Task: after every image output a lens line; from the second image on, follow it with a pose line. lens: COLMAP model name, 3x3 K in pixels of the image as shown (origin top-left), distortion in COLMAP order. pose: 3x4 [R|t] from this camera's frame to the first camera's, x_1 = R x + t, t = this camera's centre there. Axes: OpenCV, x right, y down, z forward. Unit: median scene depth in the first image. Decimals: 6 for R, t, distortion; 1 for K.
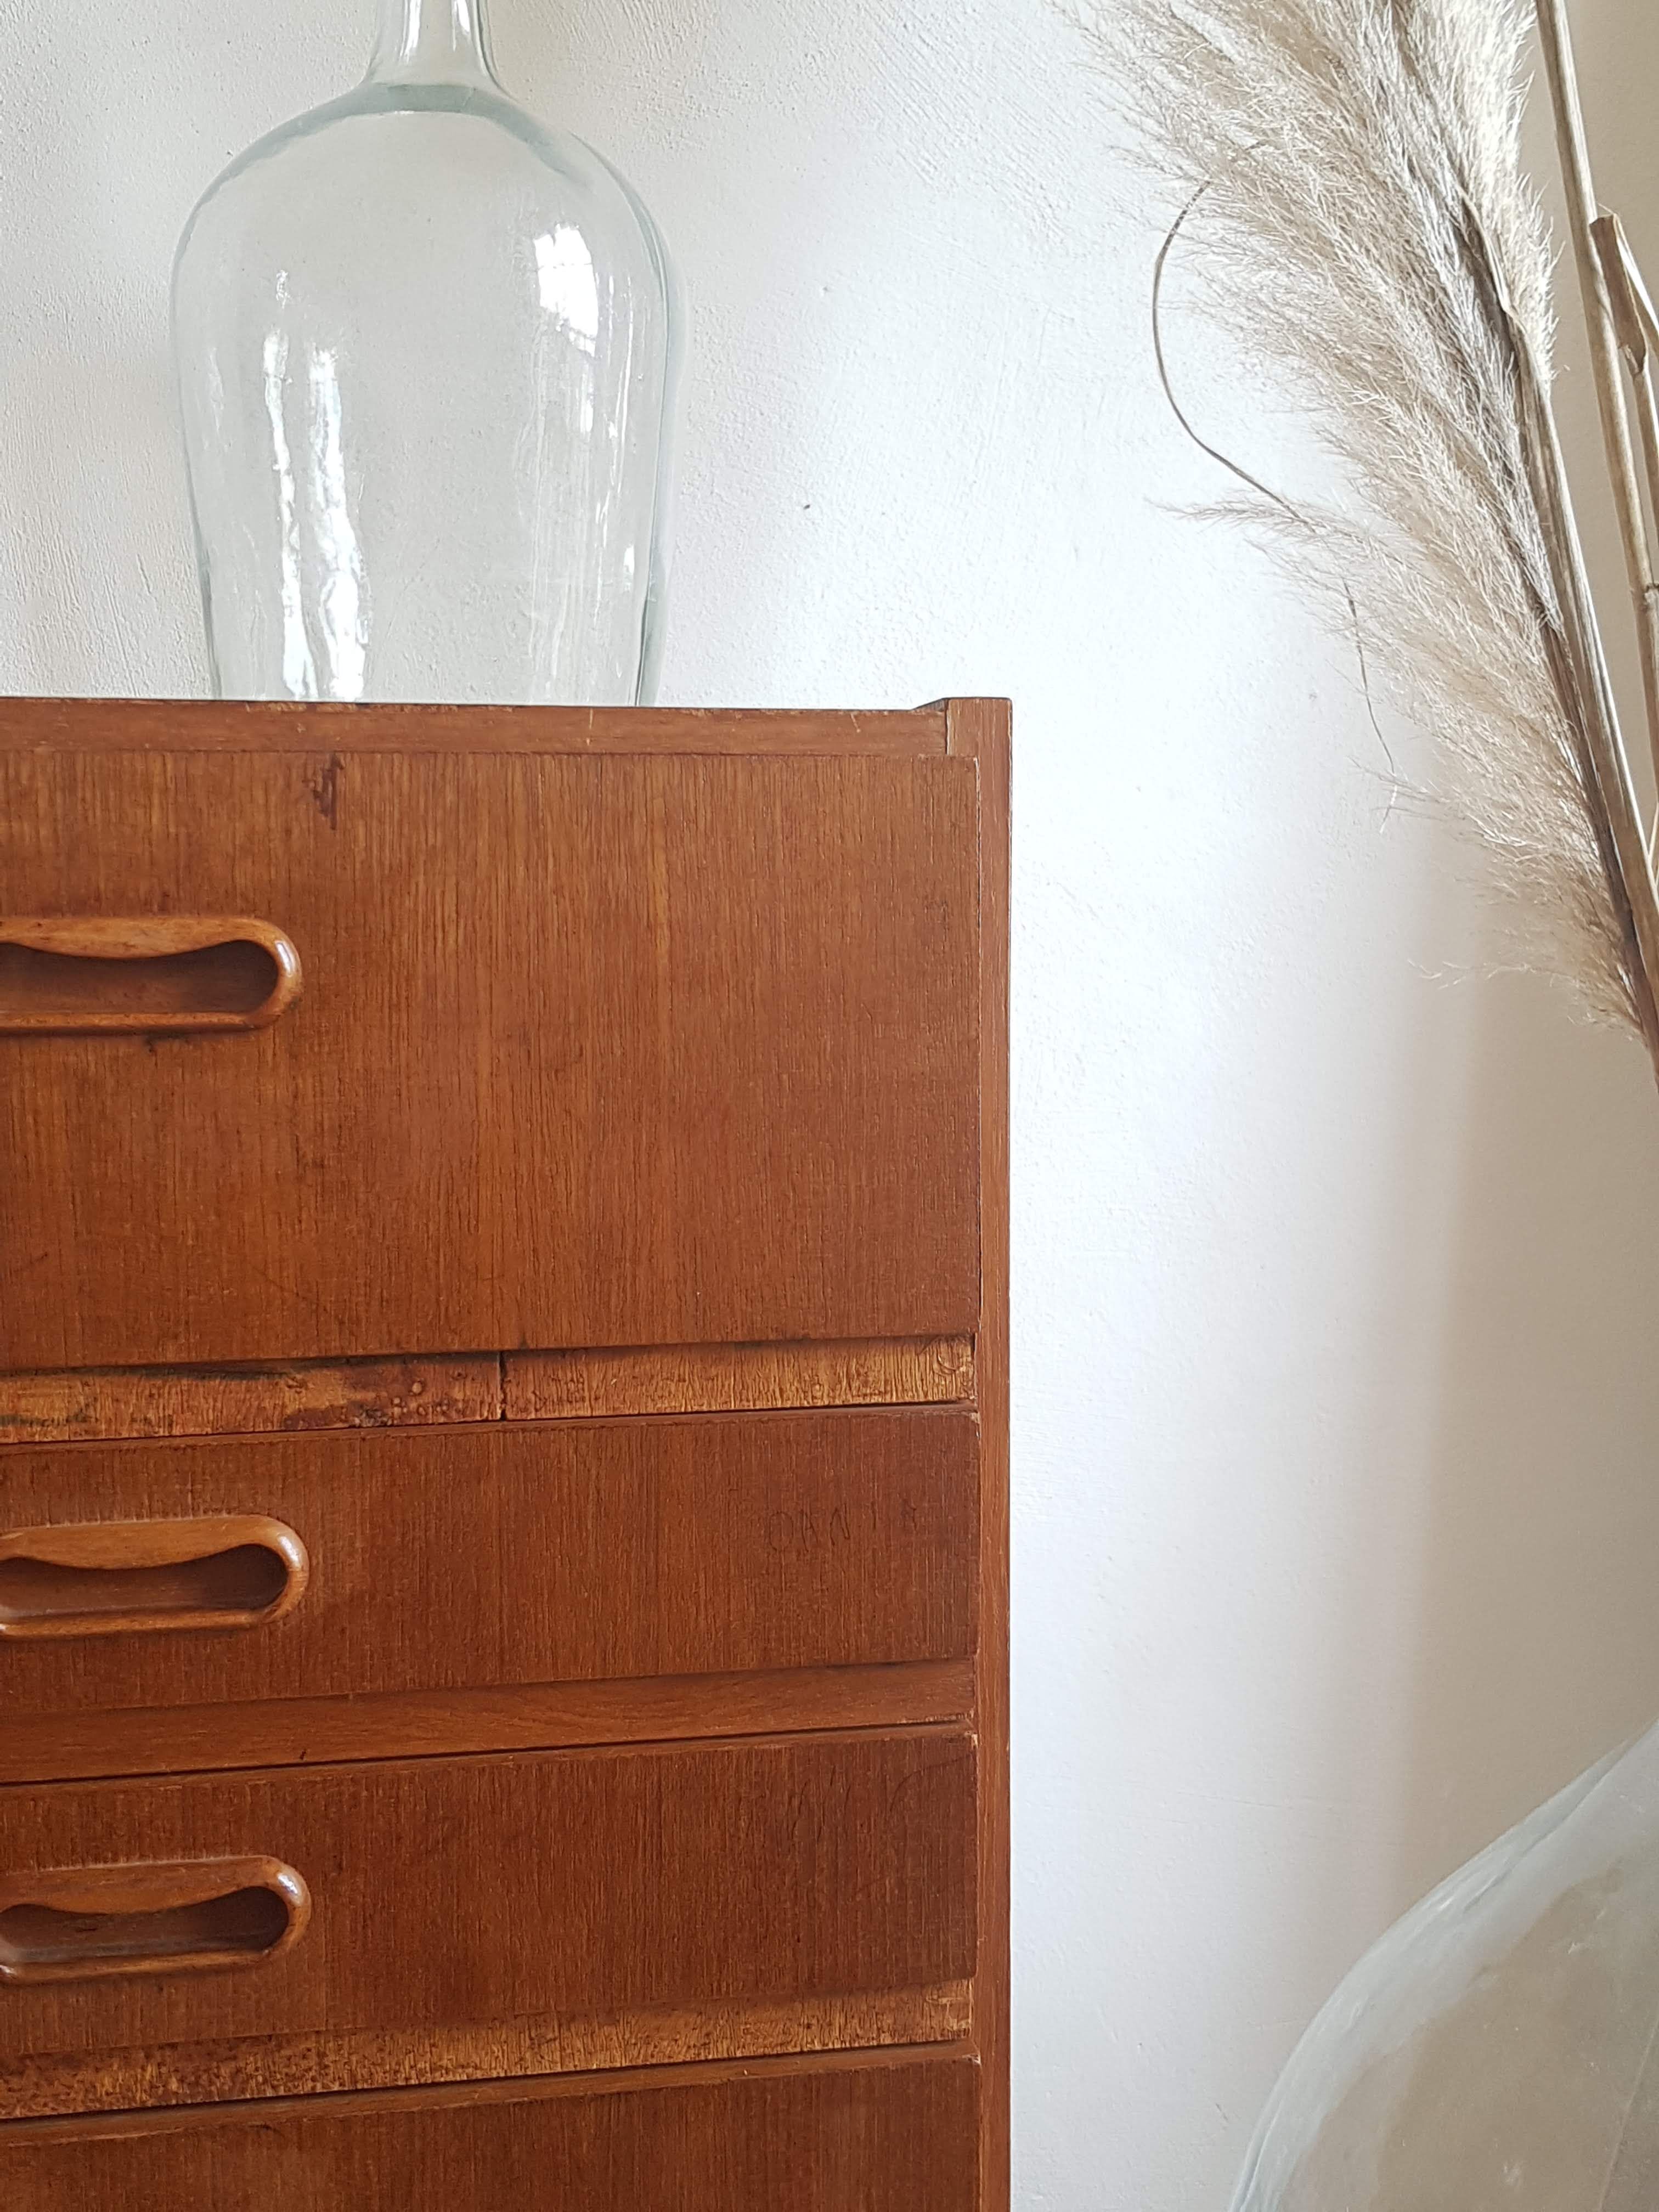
lens RADIAL K [[2563.3, 0, 811.9], [0, 2563.3, 1107.5], [0, 0, 1]] dist [0.050220, 0.000000]
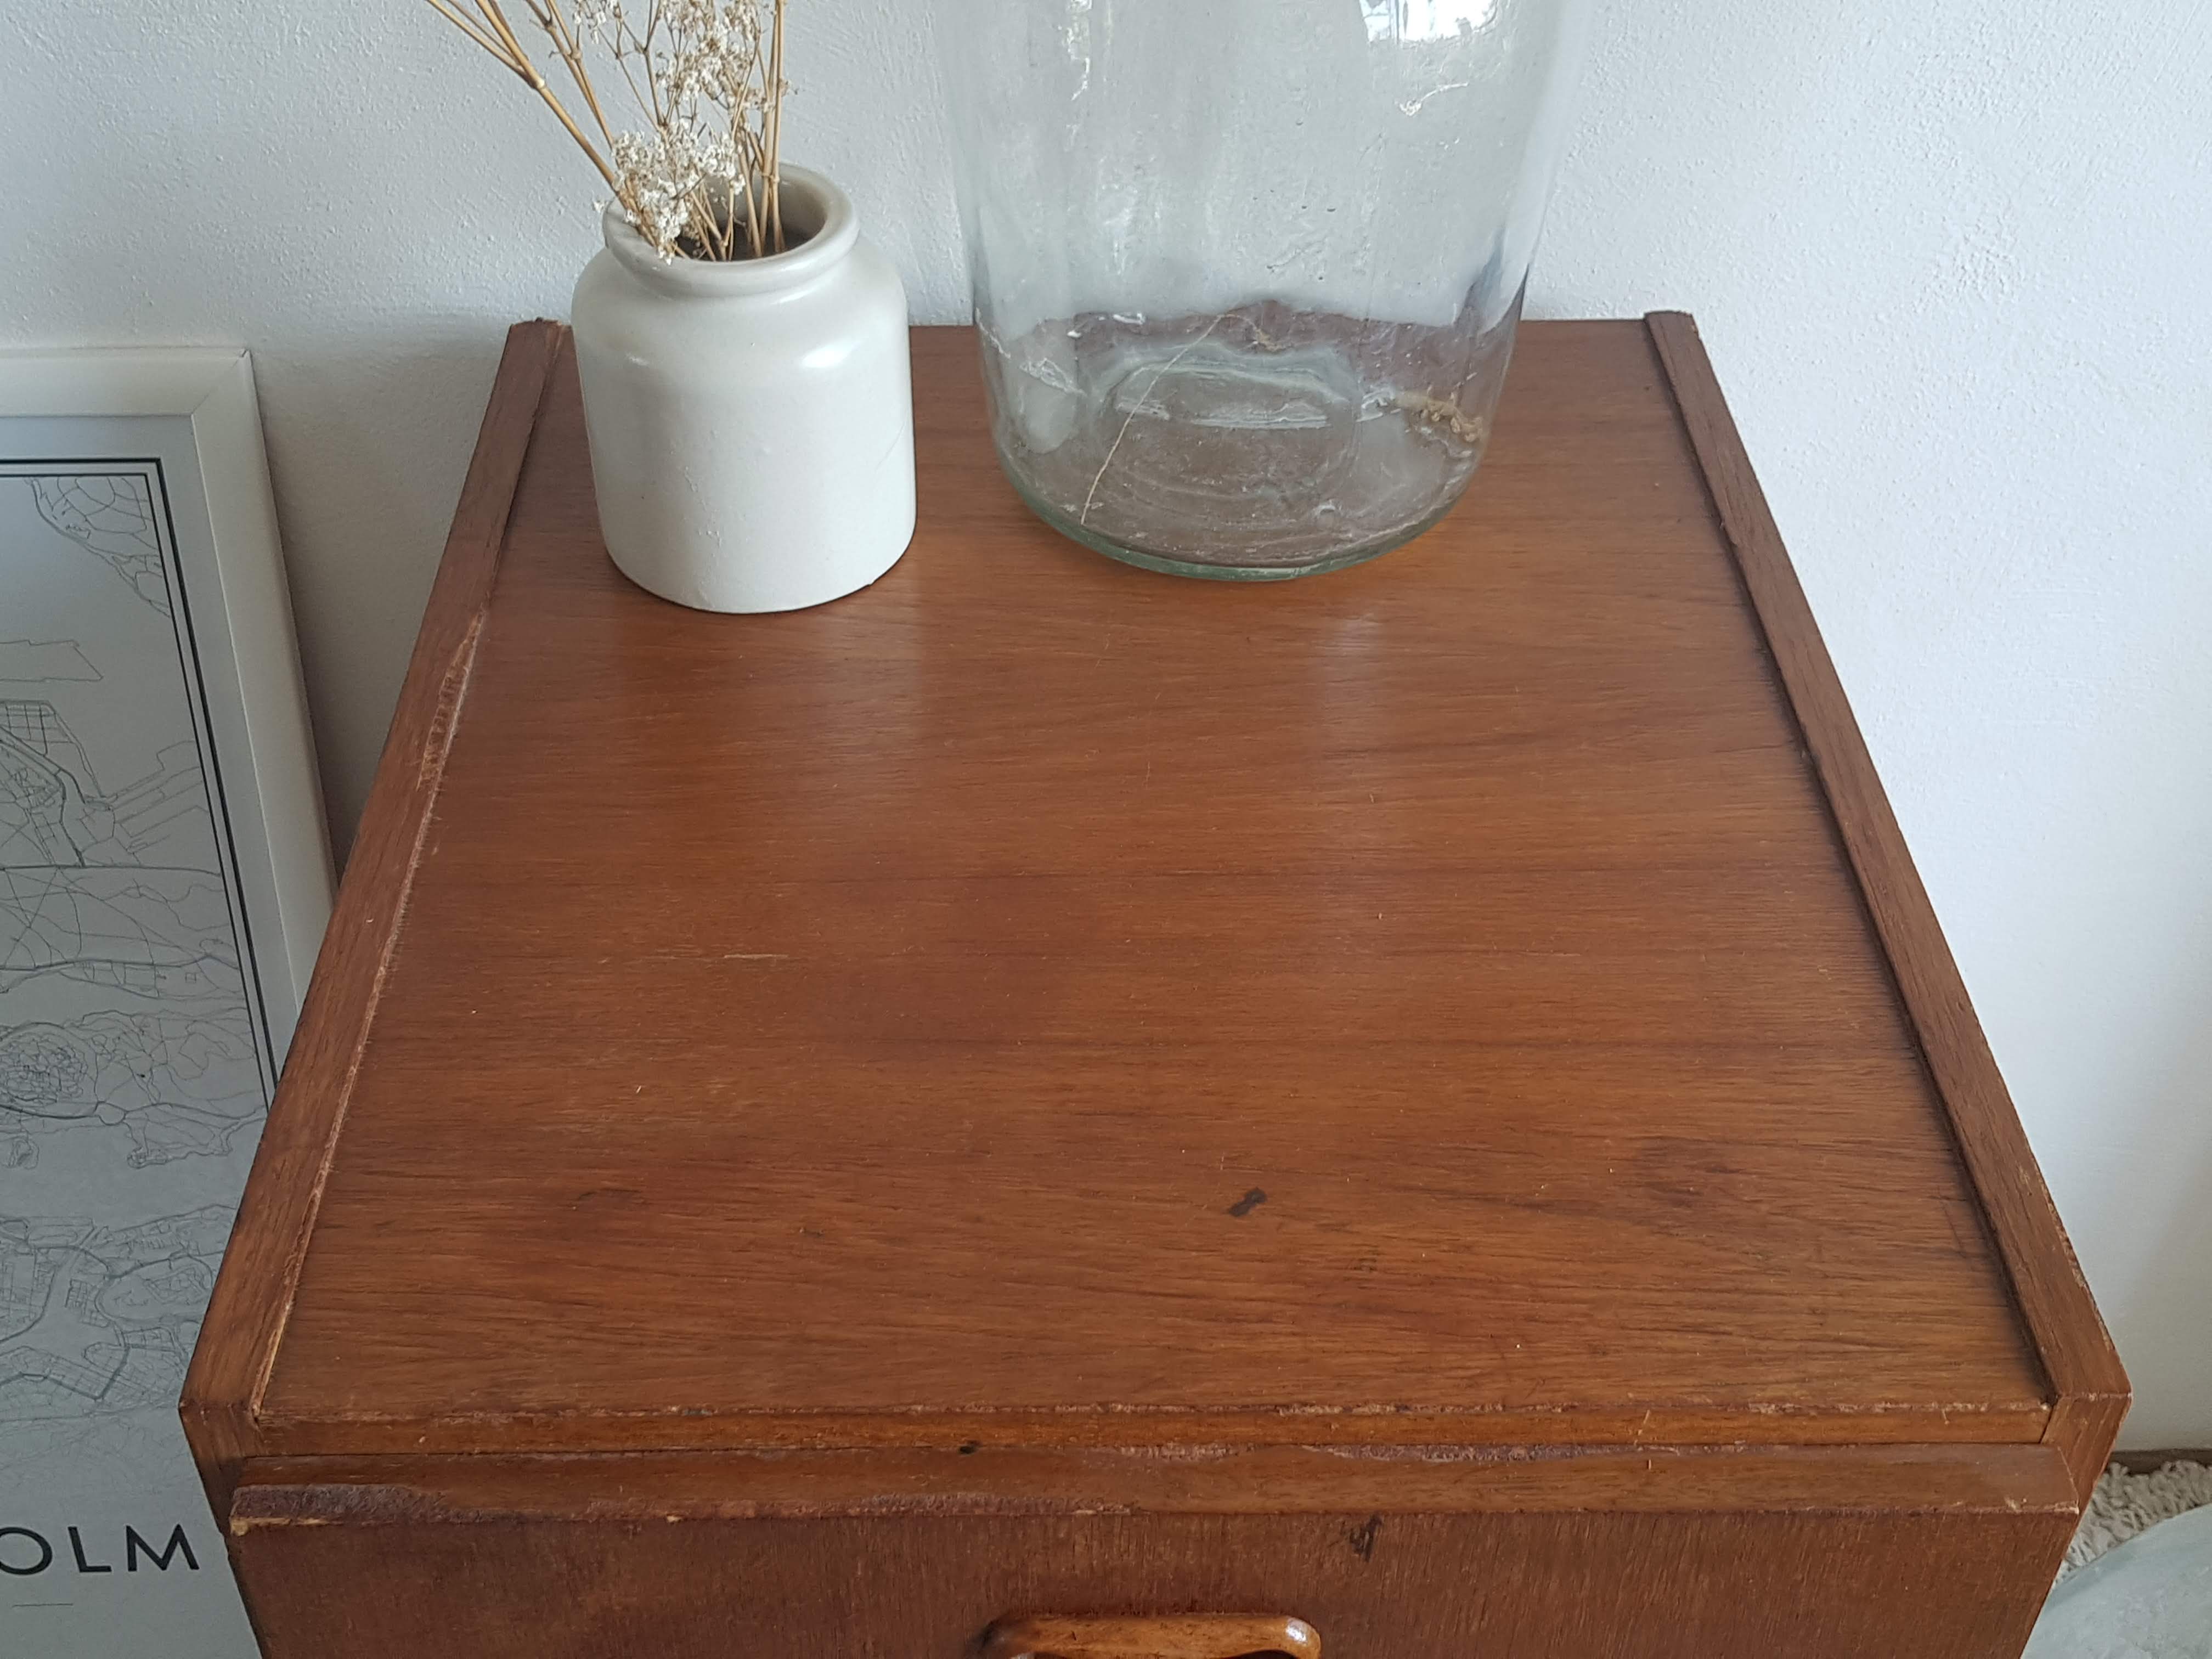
lens RADIAL K [[2563.3, 0, 1036.9], [0, 2563.3, 849.0], [0, 0, 1]] dist [0.050220, 0.000000]
pose [[0.982925, 0.116807, -0.142180, -0.194186], [-0.011454, 0.810024, 0.586285, -0.857619], [0.183651, -0.574646, 0.797530, 0.346362]]
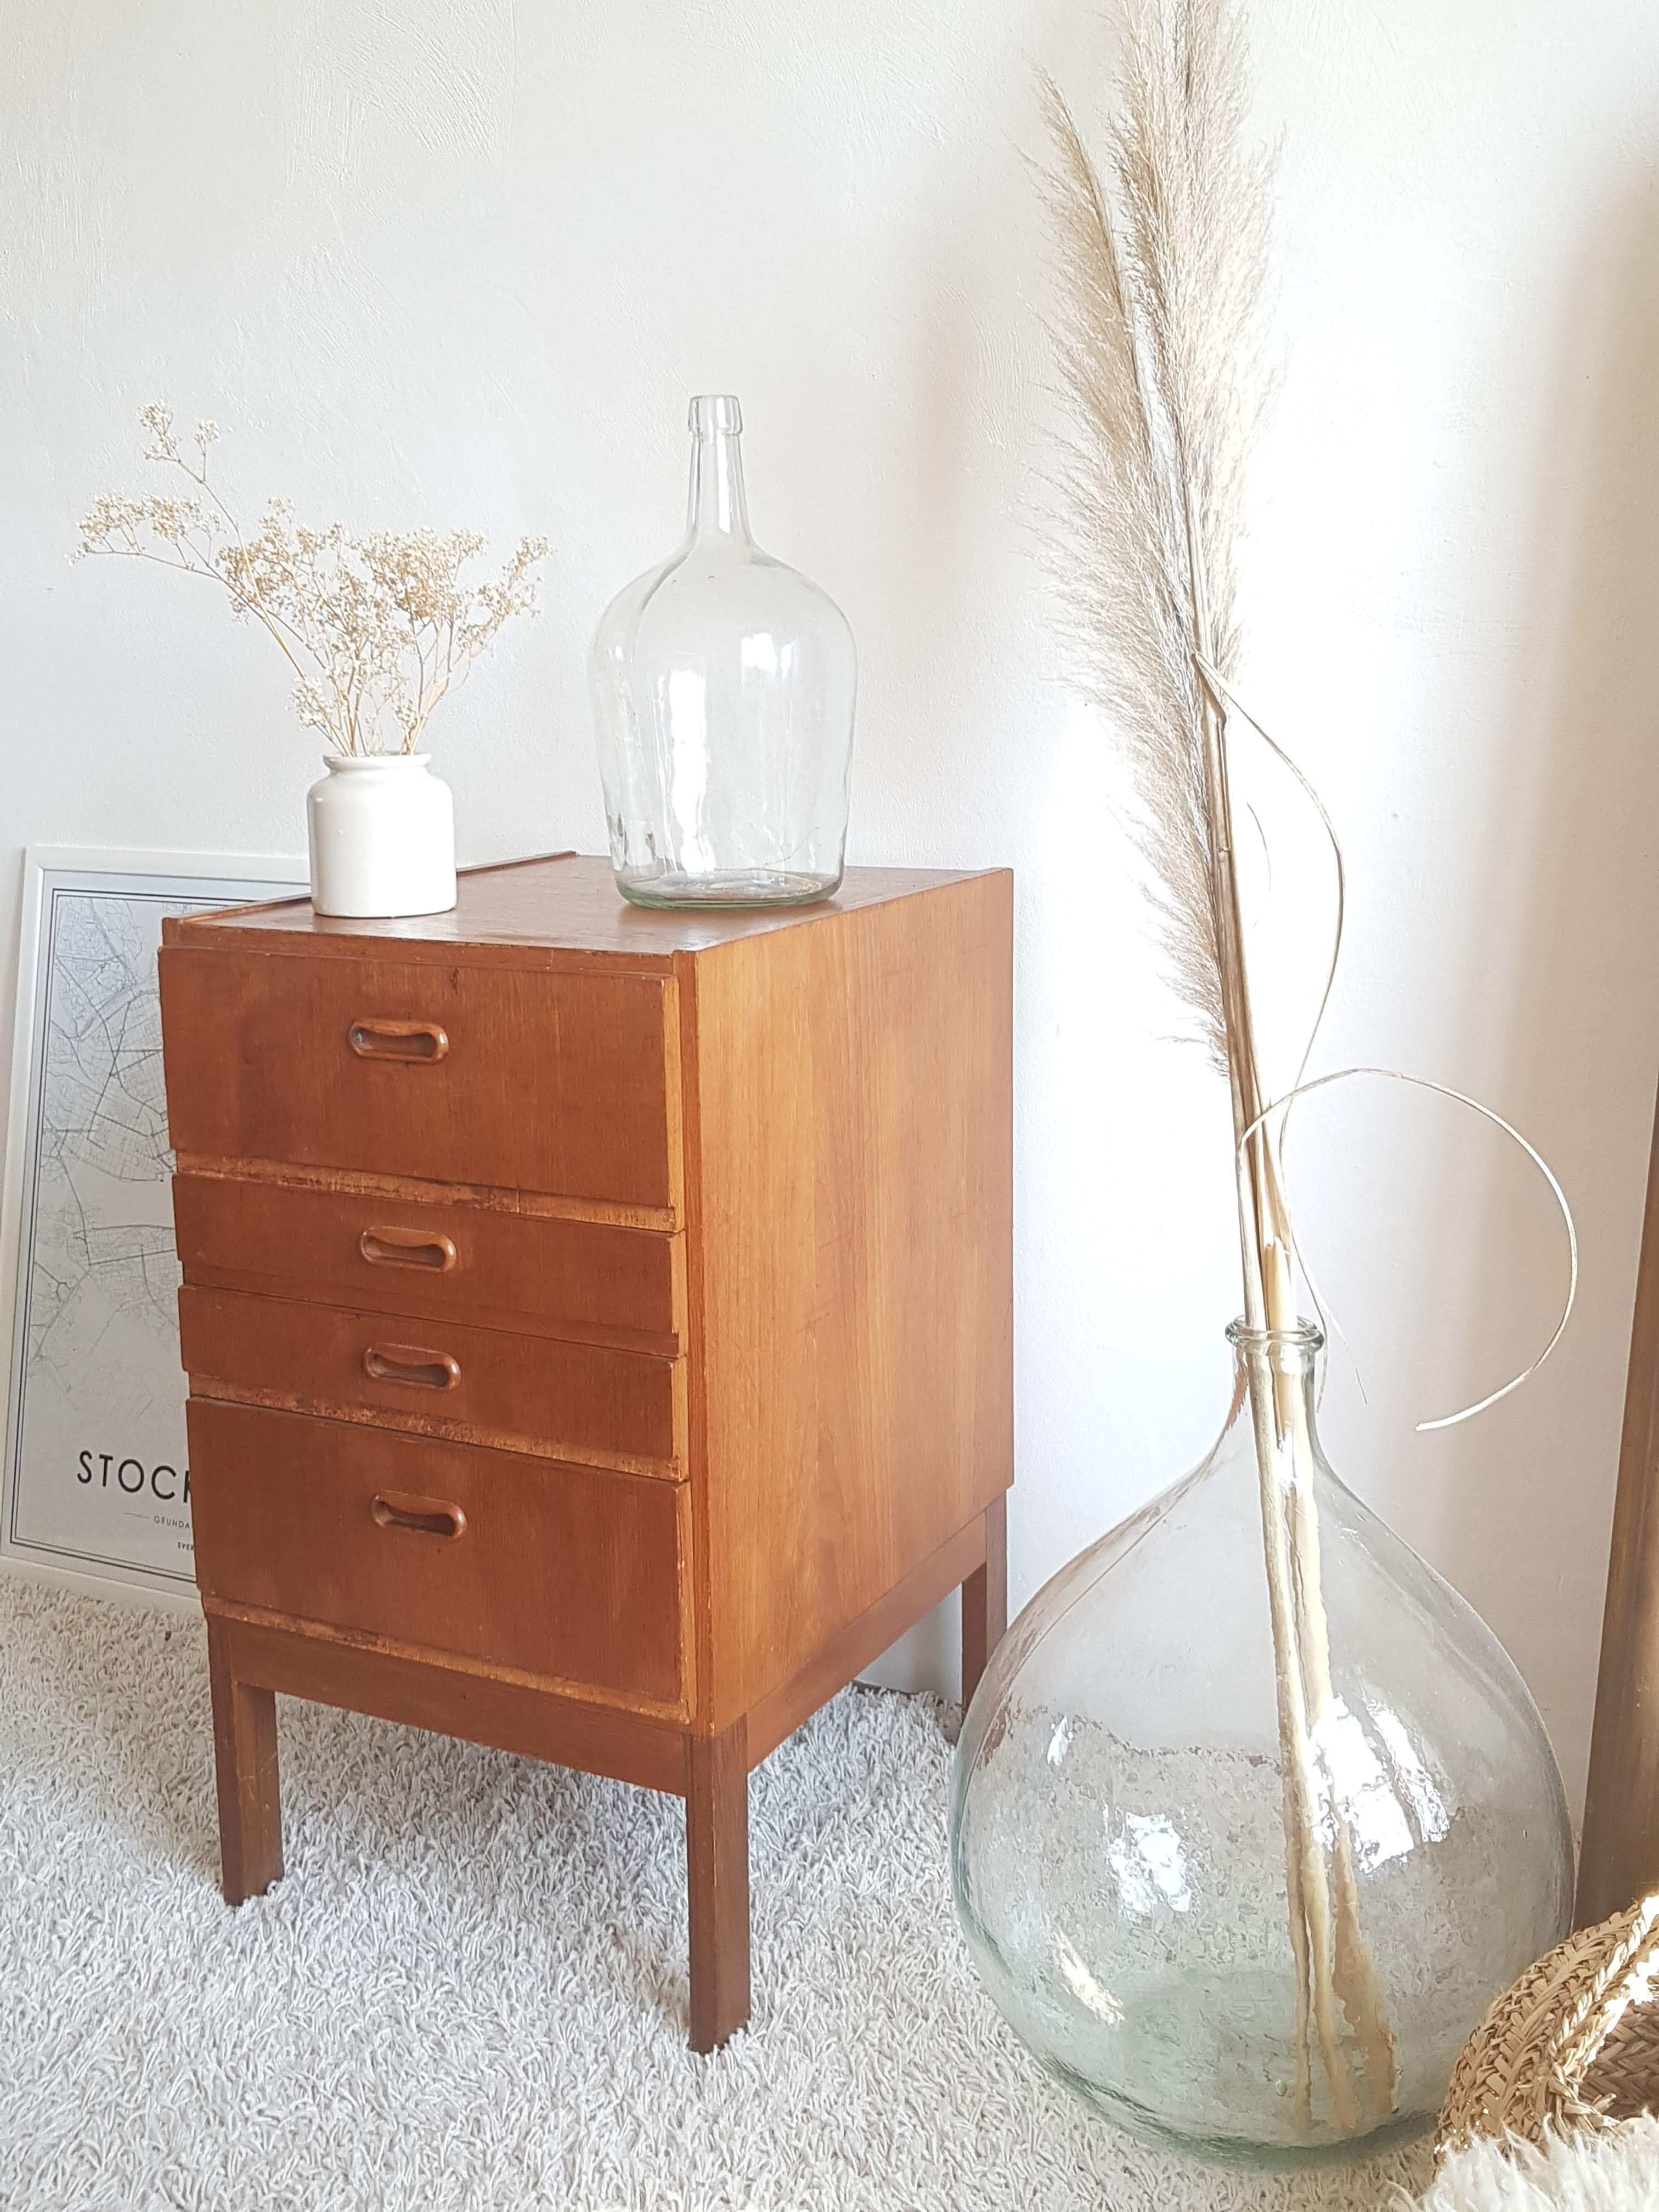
lens RADIAL K [[2341.5, 0, 798.3], [0, 2341.5, 1006.2], [0, 0, 1]] dist [0.040528, 0.000000]
pose [[0.774562, 0.095060, -0.625314, 1.608202], [-0.034201, 0.993490, 0.108667, -0.366929], [0.631573, -0.062783, 0.772770, -0.684909]]
